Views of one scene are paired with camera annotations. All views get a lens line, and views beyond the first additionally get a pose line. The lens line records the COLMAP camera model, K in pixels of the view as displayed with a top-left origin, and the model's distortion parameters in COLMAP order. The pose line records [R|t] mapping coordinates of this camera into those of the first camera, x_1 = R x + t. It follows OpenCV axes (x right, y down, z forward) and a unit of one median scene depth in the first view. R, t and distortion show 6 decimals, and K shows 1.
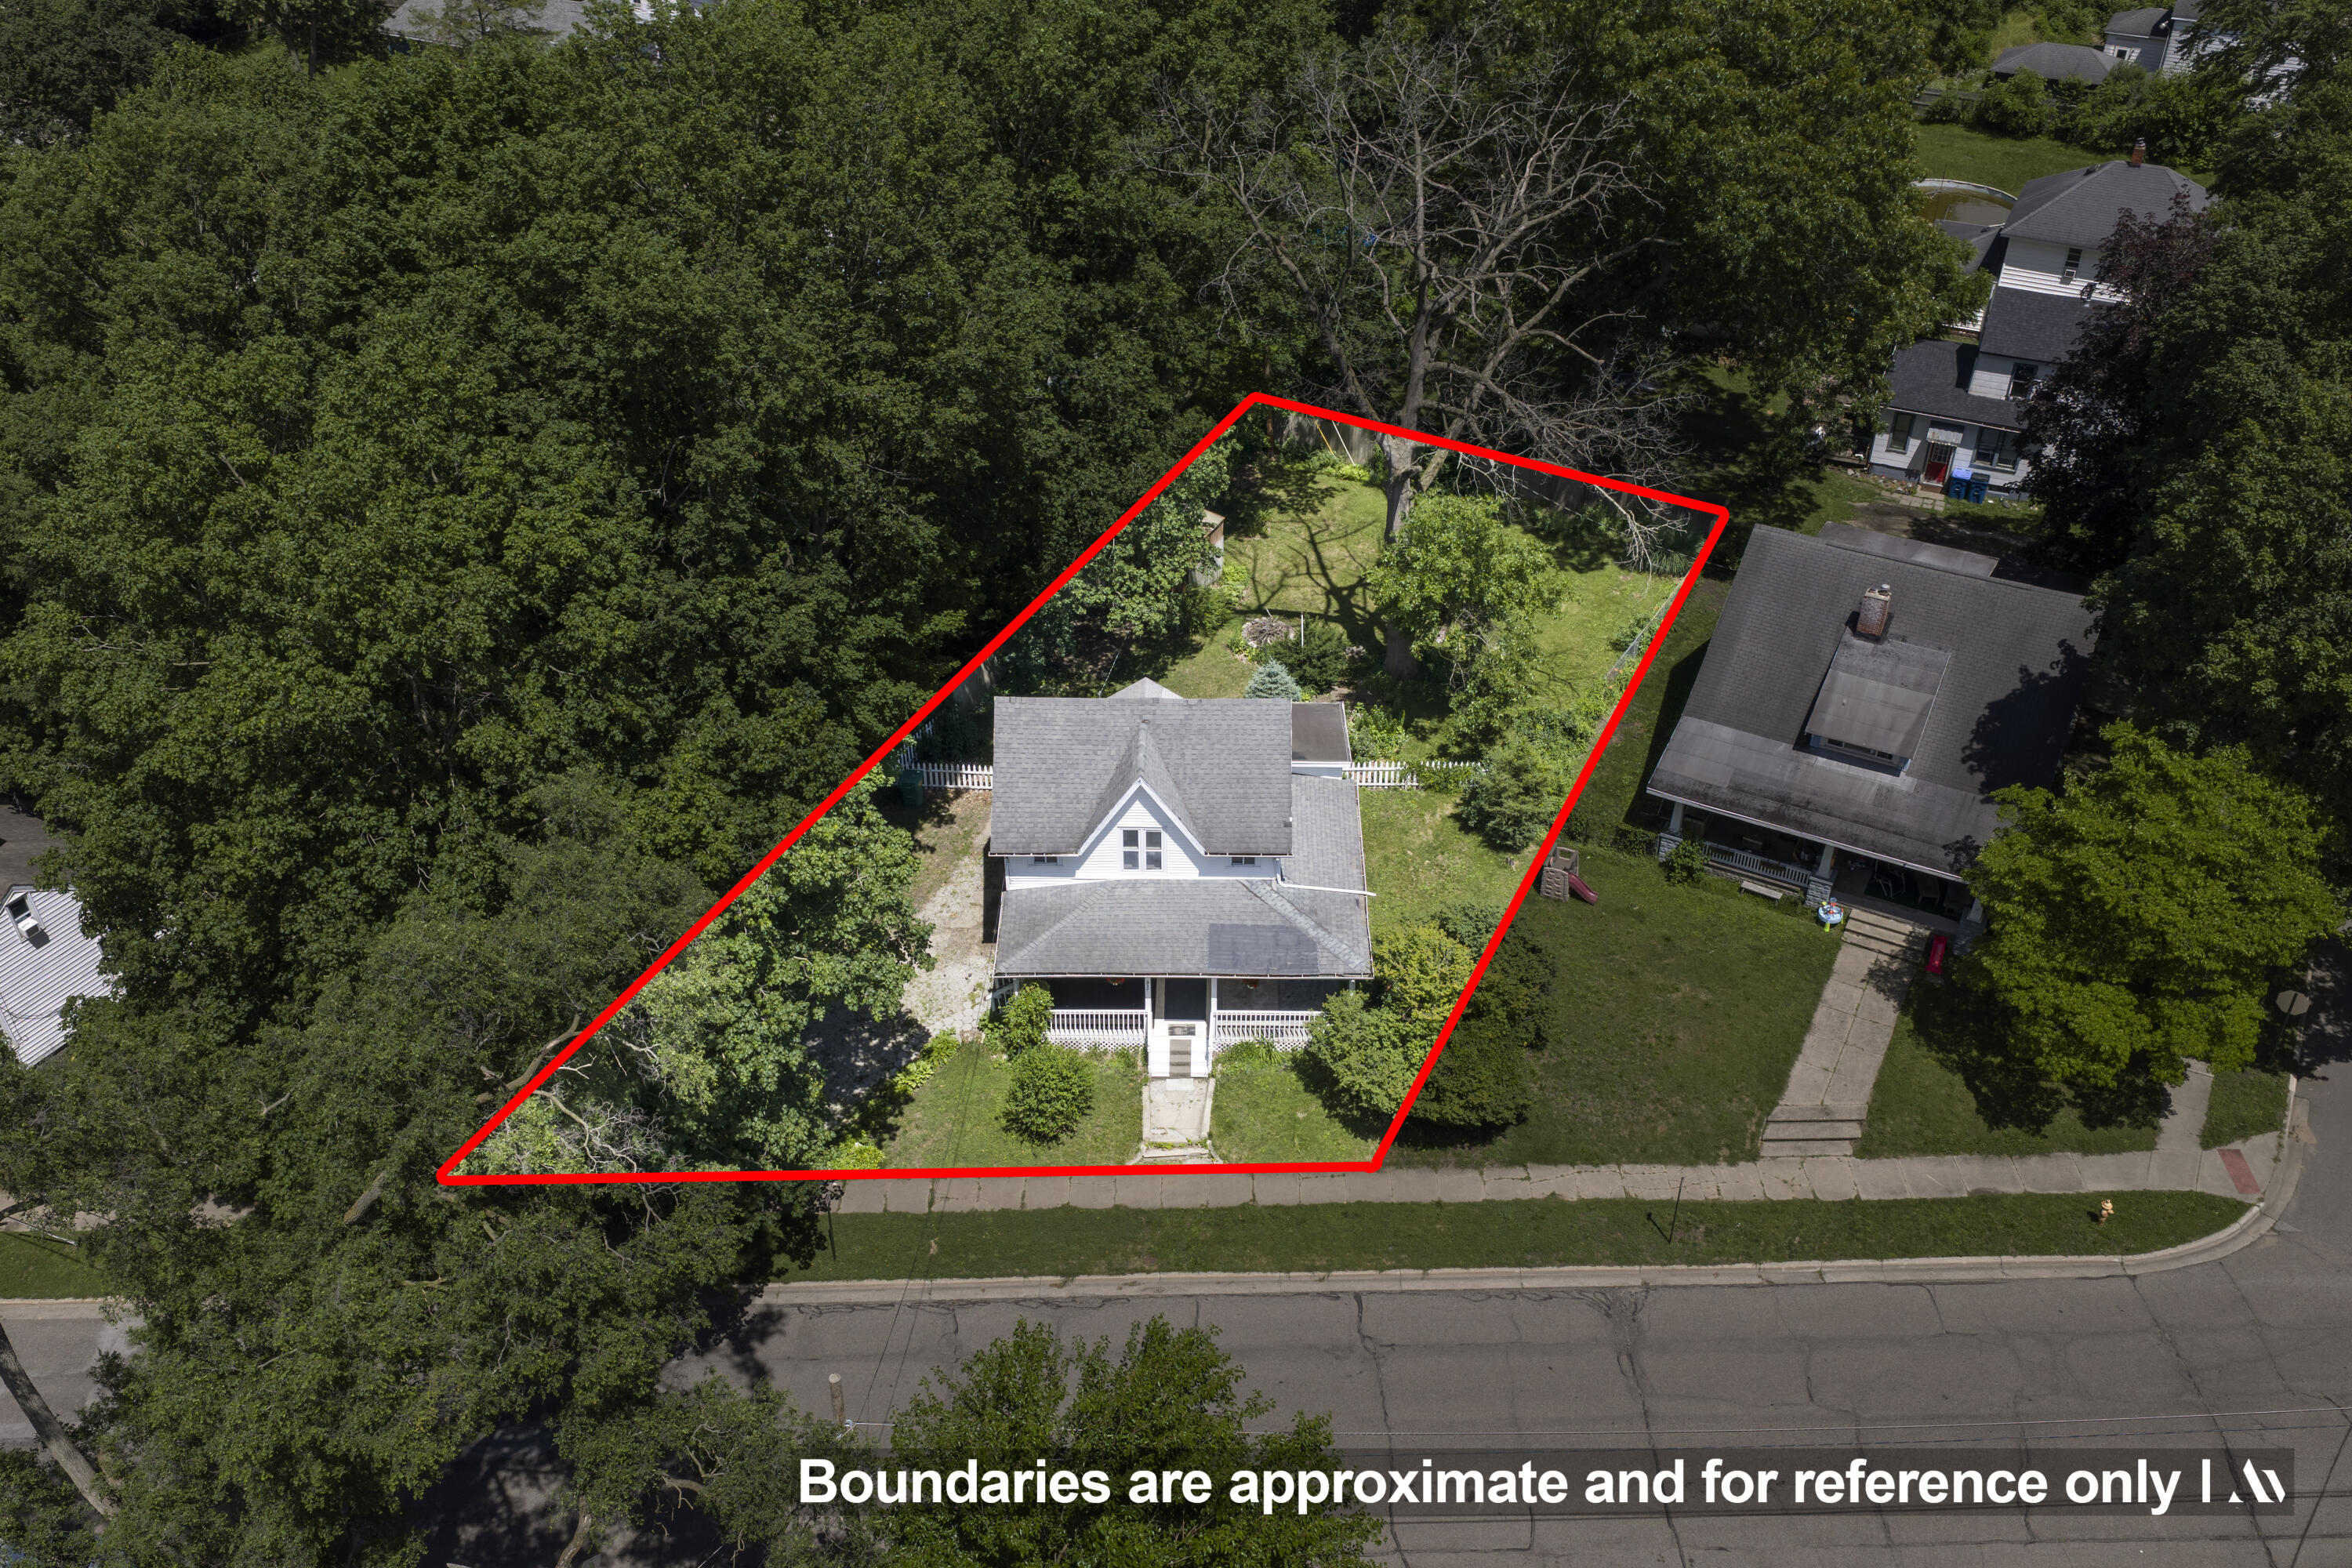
lens RADIAL K [[1932.4, 0, 1177.8], [0, 1932.4, 781.9], [0, 0, 1]] dist [0.014183, 0.005414]
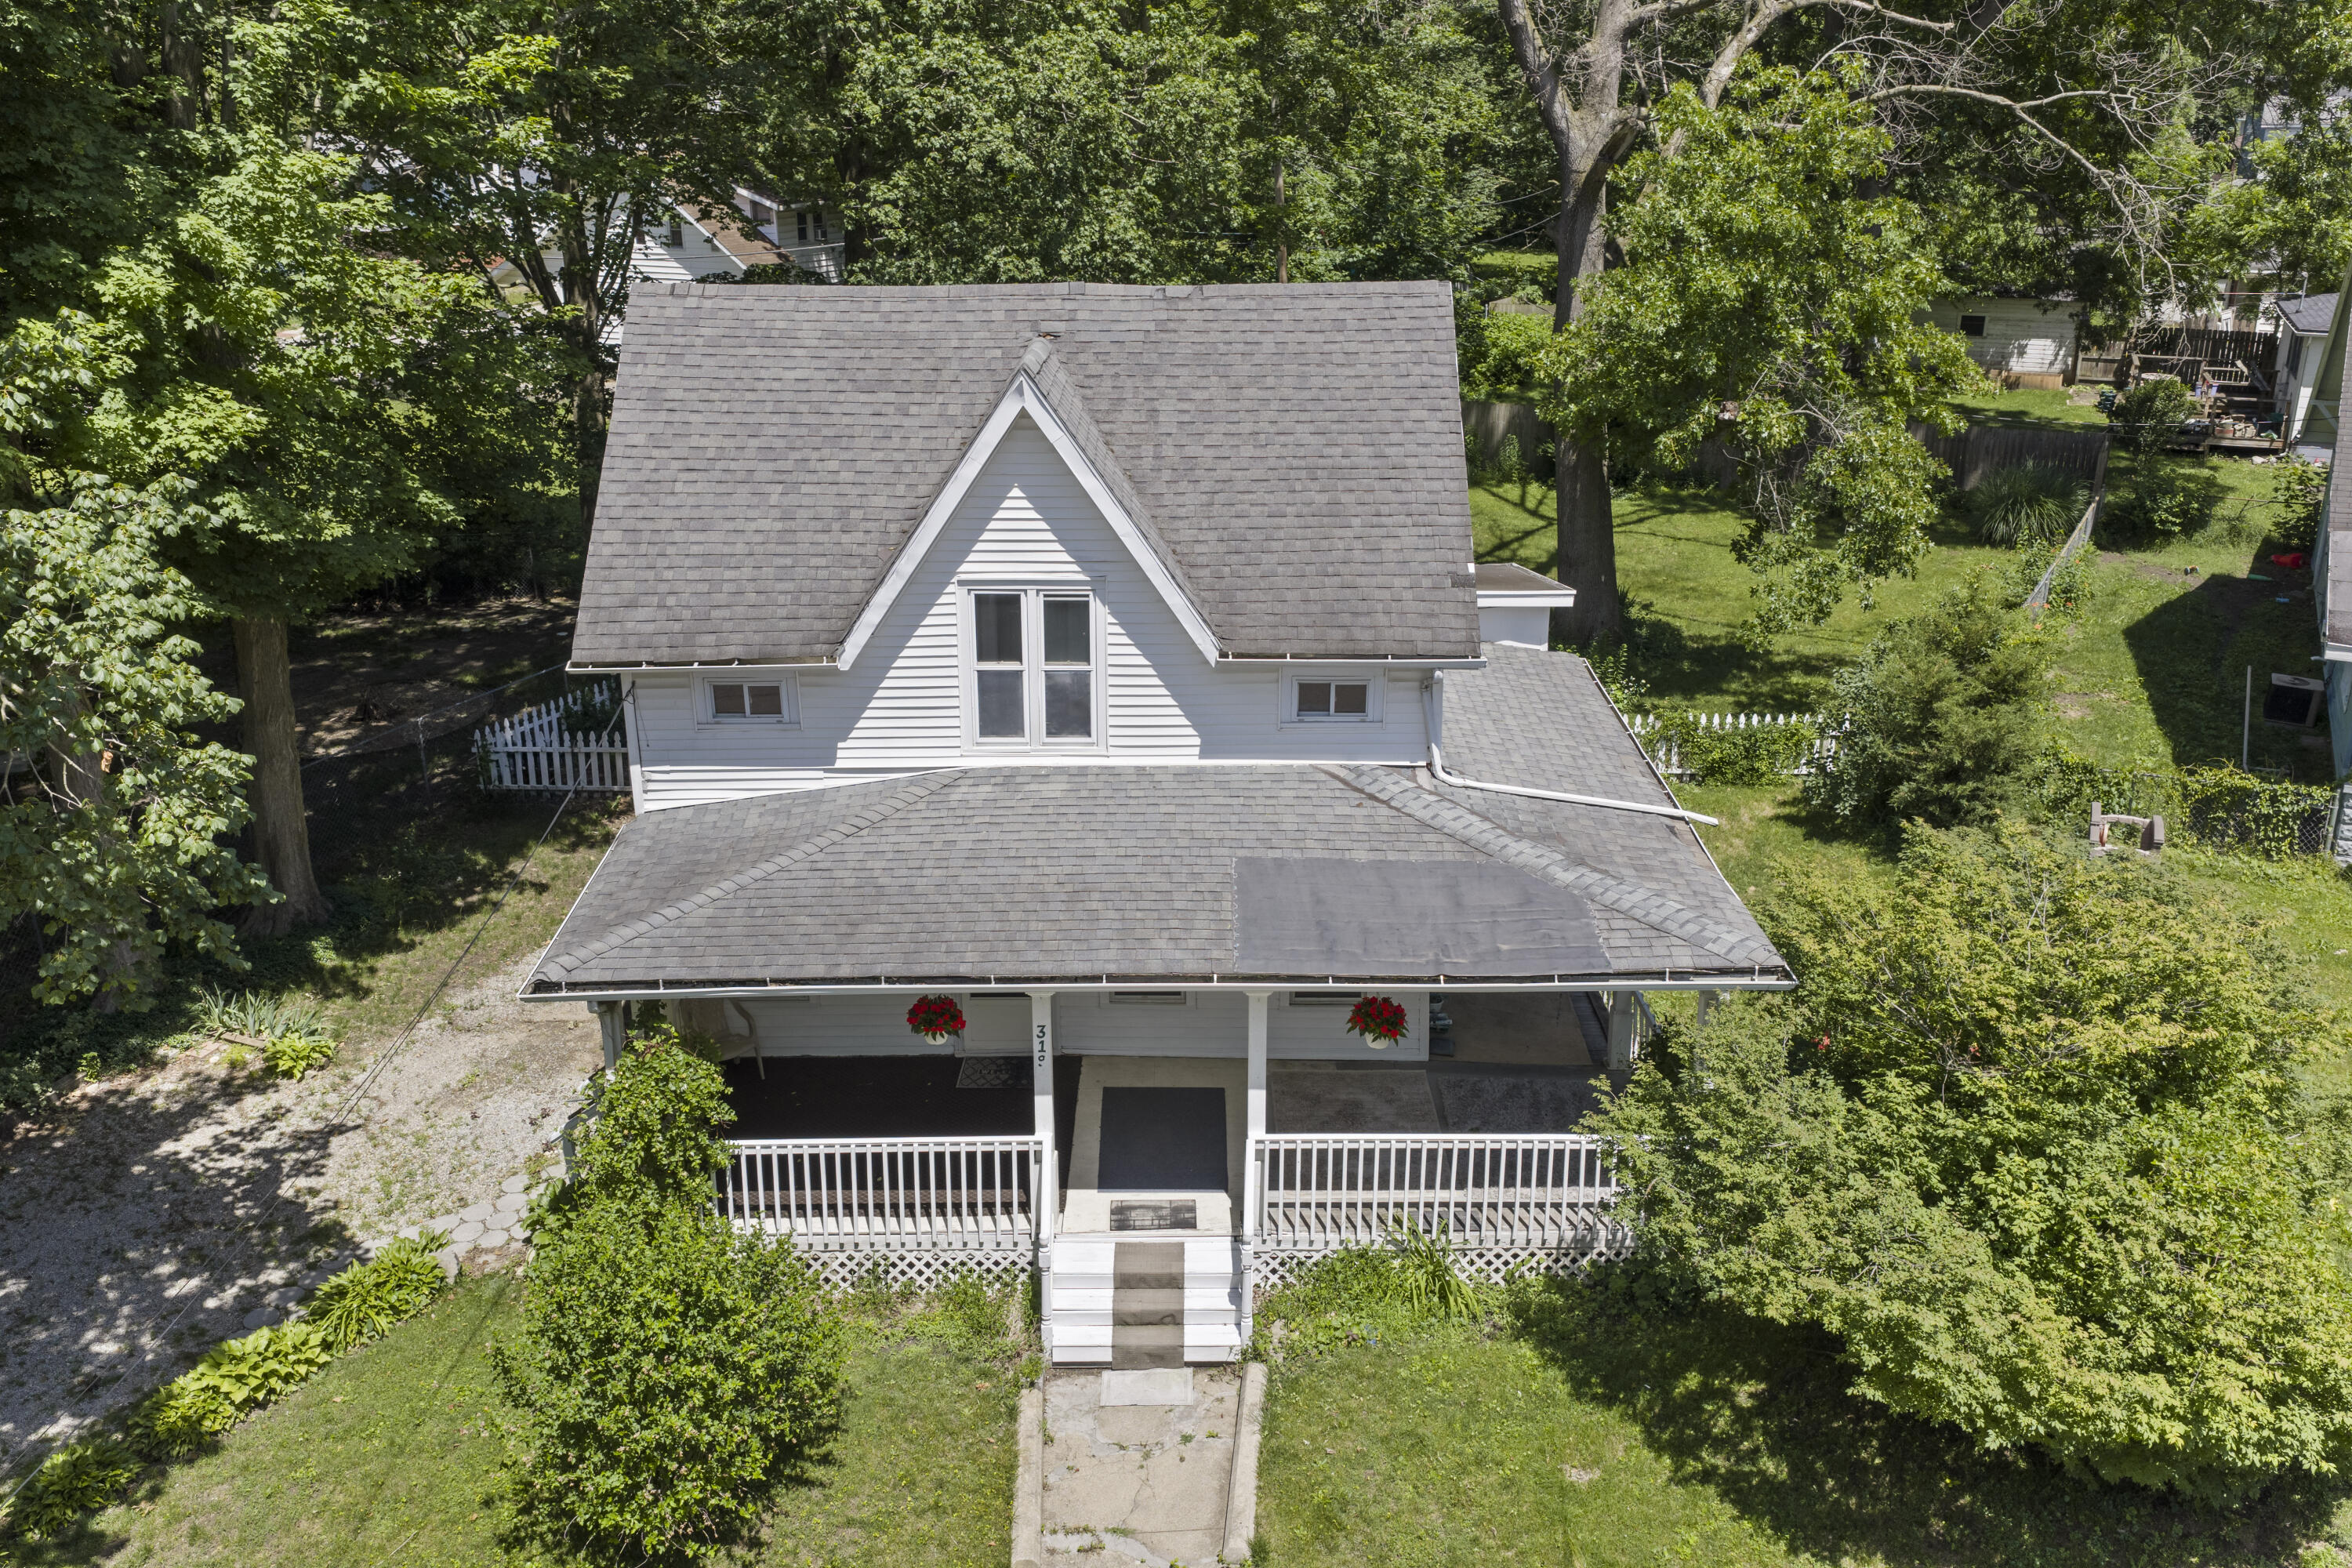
lens RADIAL K [[1932.4, 0, 1181.1], [0, 1932.4, 786.9], [0, 0, 1]] dist [0.014183, 0.005414]
pose [[0.999745, -0.002339, 0.022461, -0.000174], [0.008607, 0.959013, -0.283230, 0.151737], [-0.020878, 0.283351, 0.958789, 0.685316]]
